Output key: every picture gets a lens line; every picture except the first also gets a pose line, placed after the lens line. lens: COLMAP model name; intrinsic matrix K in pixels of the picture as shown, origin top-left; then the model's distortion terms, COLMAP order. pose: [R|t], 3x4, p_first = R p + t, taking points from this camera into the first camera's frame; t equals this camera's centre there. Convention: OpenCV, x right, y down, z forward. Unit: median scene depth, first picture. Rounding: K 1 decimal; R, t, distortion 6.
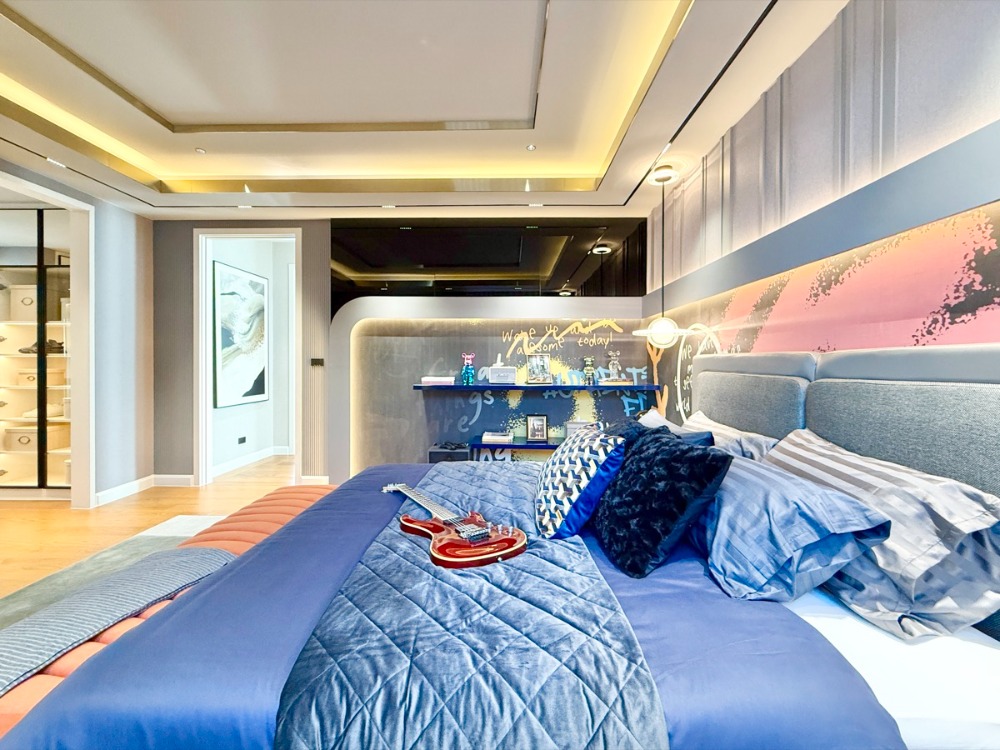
lens RADIAL K [[405.9, 0, 500.1], [0, 405.9, 367.2], [0, 0, 1]] dist [-0.001202, -0.000470]
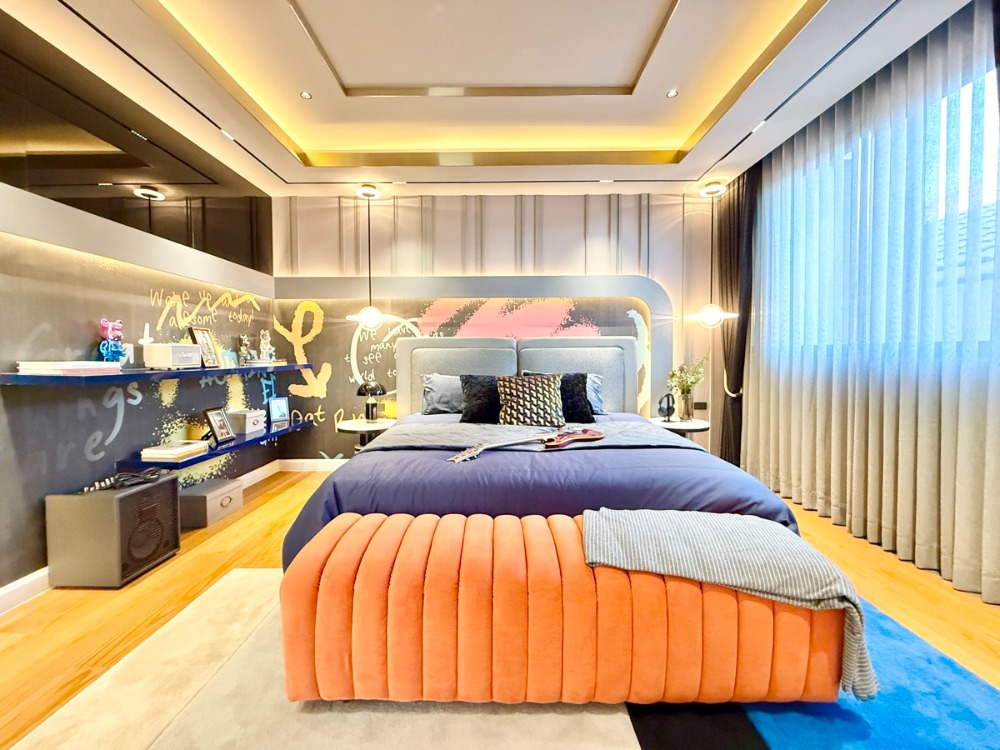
lens RADIAL K [[405.9, 0, 498.4], [0, 405.9, 367.9], [0, 0, 1]] dist [-0.001202, -0.000470]
pose [[-0.010670, -0.035608, 0.999309, -0.649570], [0.015544, 0.999239, 0.035772, 0.022218], [-0.999822, 0.015915, -0.010108, 0.455641]]
